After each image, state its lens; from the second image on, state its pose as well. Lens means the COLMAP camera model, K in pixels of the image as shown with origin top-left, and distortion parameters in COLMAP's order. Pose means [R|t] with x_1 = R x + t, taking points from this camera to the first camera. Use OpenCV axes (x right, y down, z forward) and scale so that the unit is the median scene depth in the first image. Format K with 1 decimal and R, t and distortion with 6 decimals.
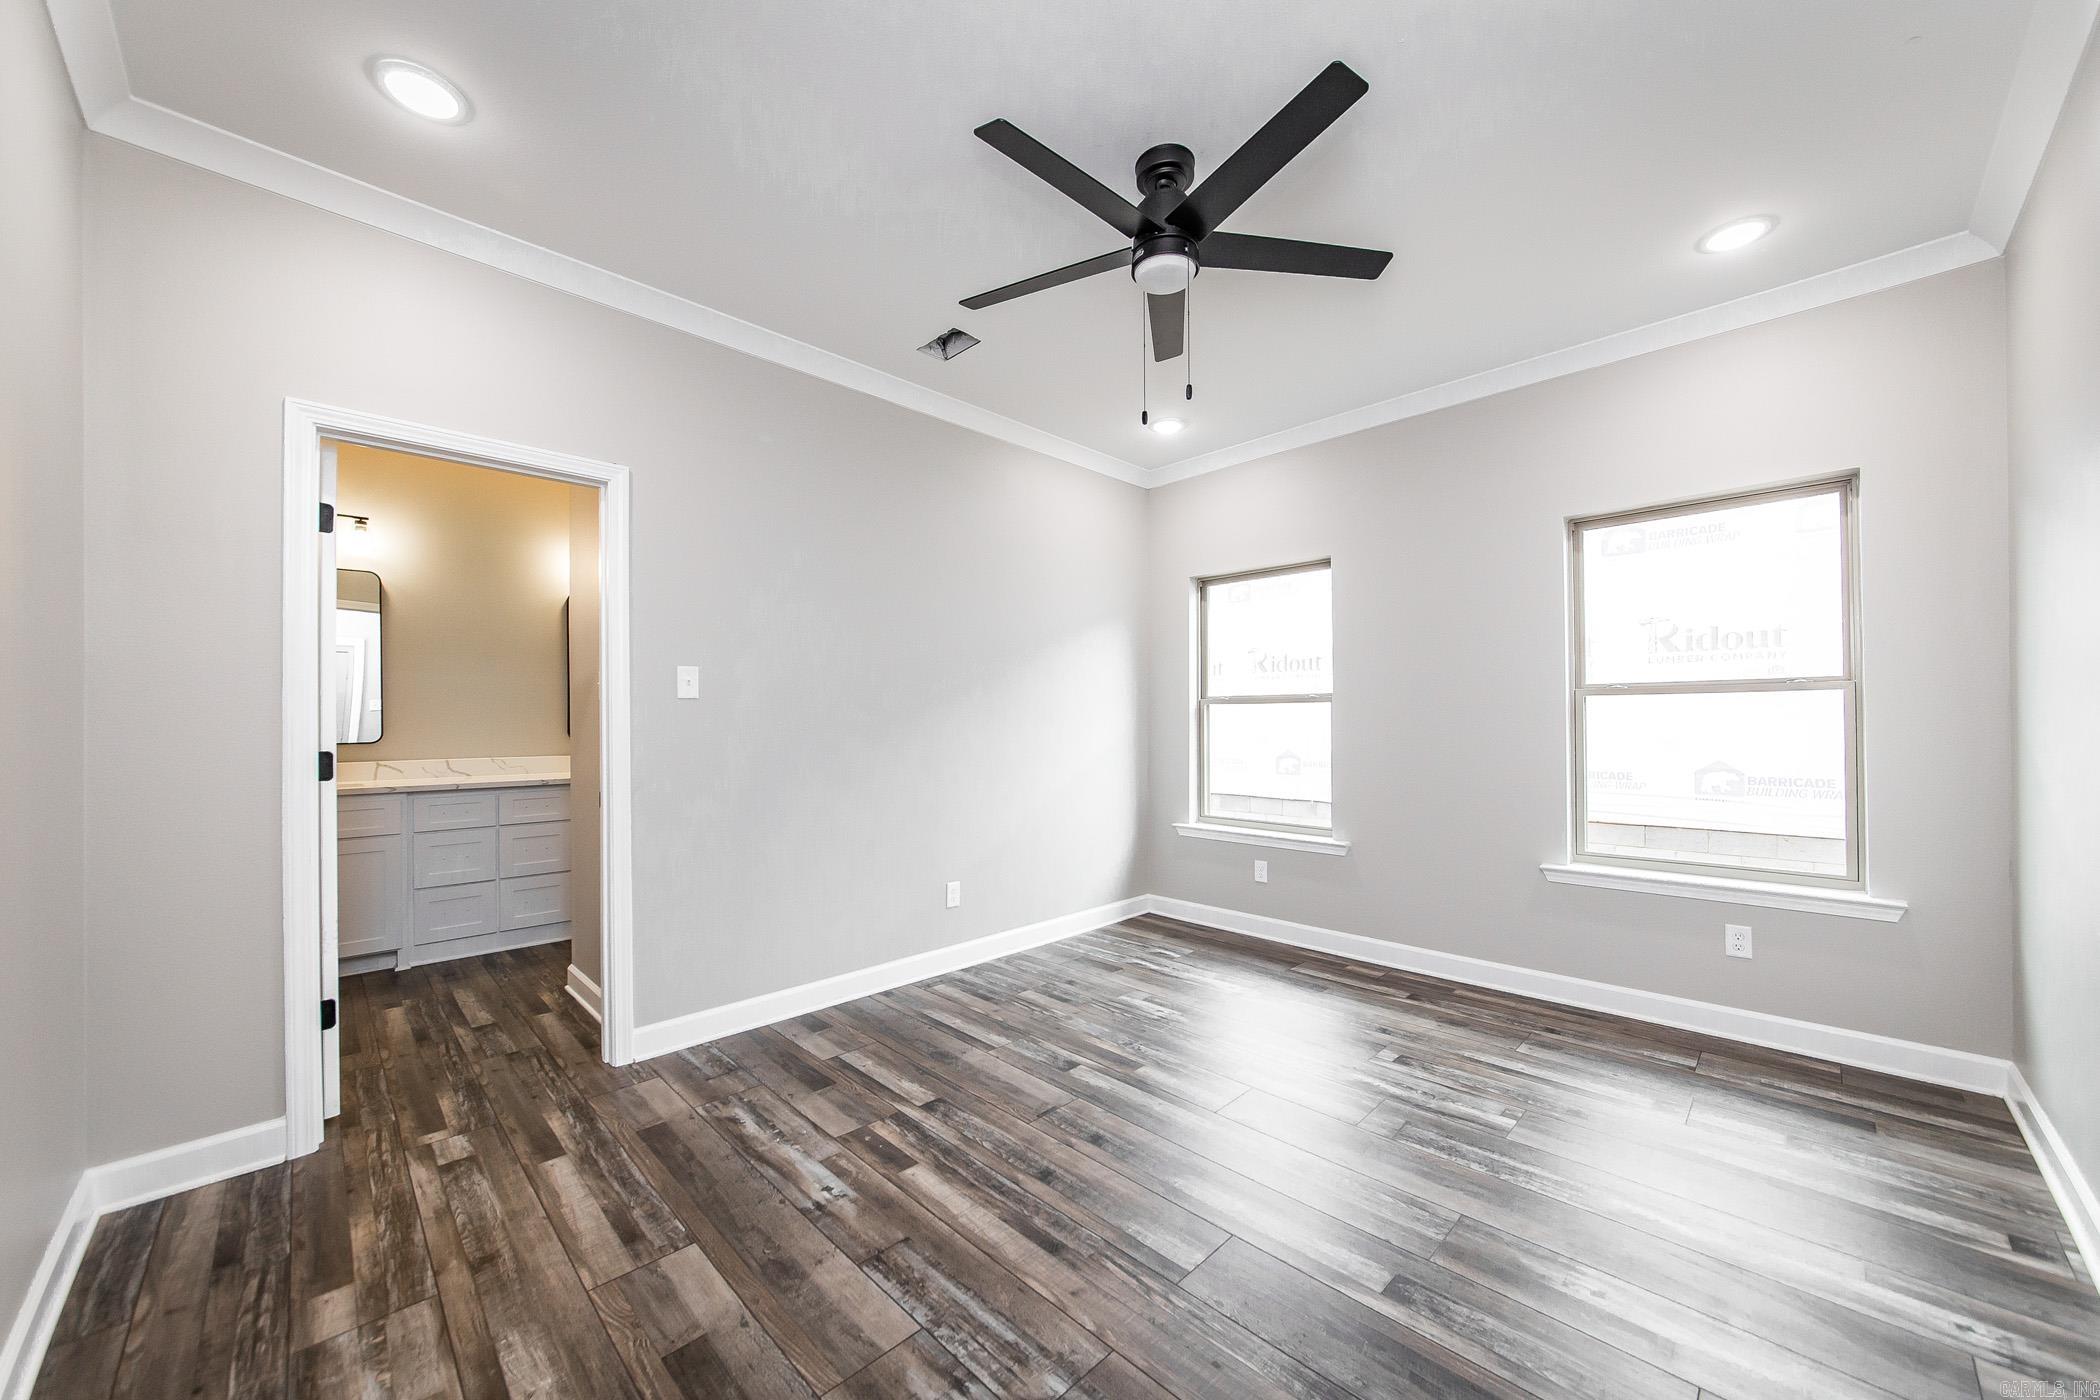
lens RADIAL K [[771.9, 0, 1046.3], [0, 771.9, 726.4], [0, 0, 1]] dist [-0.015269, 0.000090]
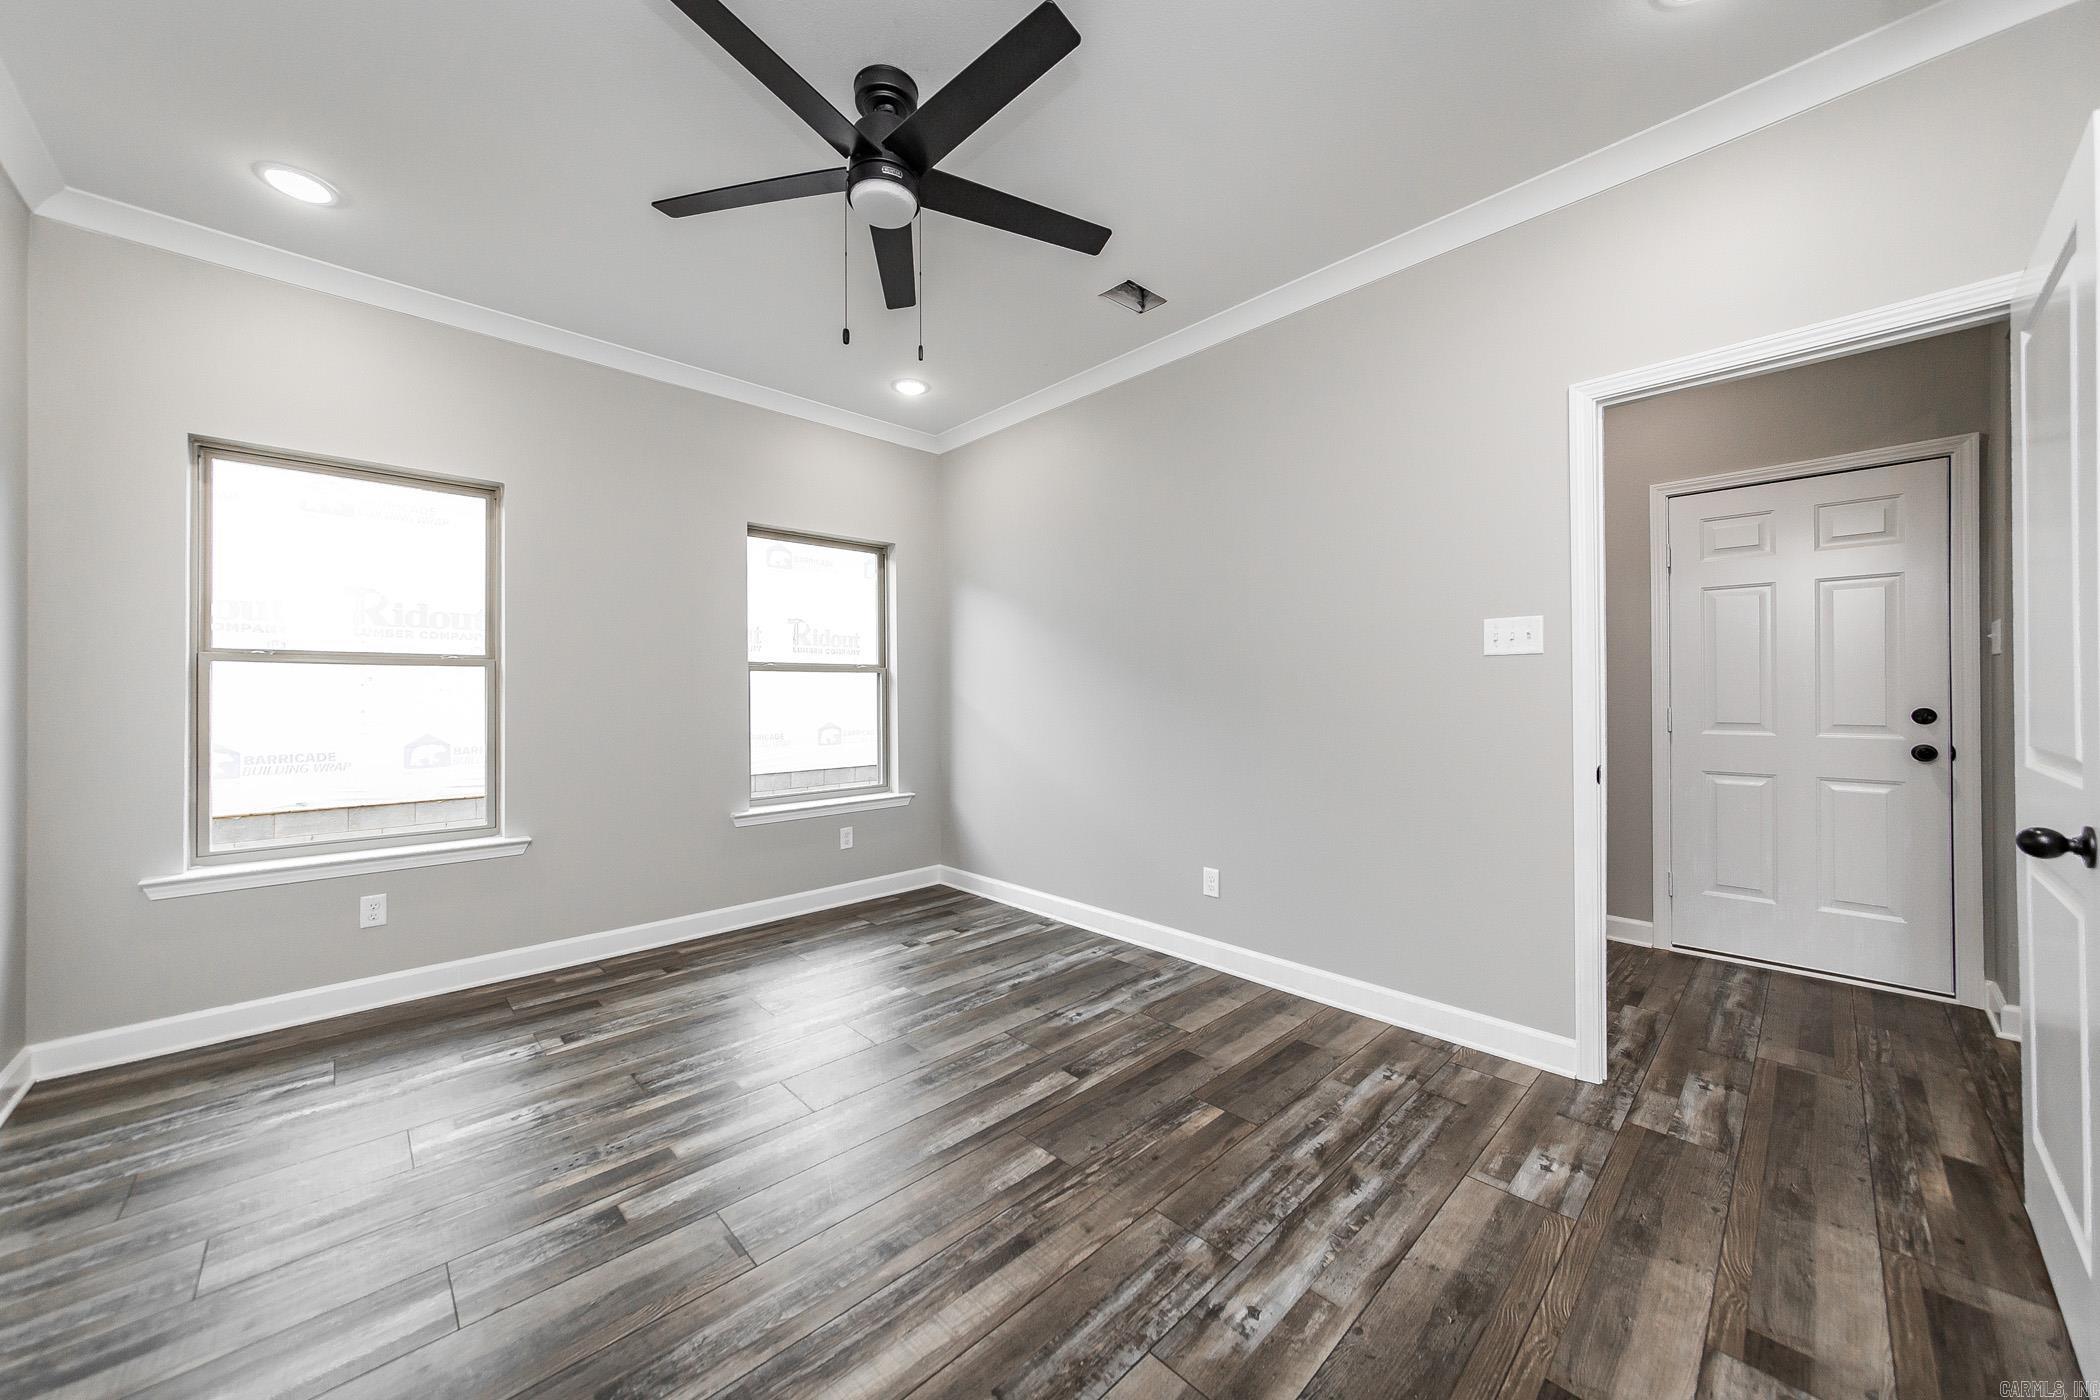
lens RADIAL K [[753.6, 0, 1030.5], [0, 753.6, 694.7], [0, 0, 1]] dist [0.014517, -0.000138]
pose [[0.022199, 0.001123, 0.999753, -0.597679], [0.006895, 0.999975, -0.001276, 0.002239], [-0.999730, 0.006922, 0.022191, 0.621145]]
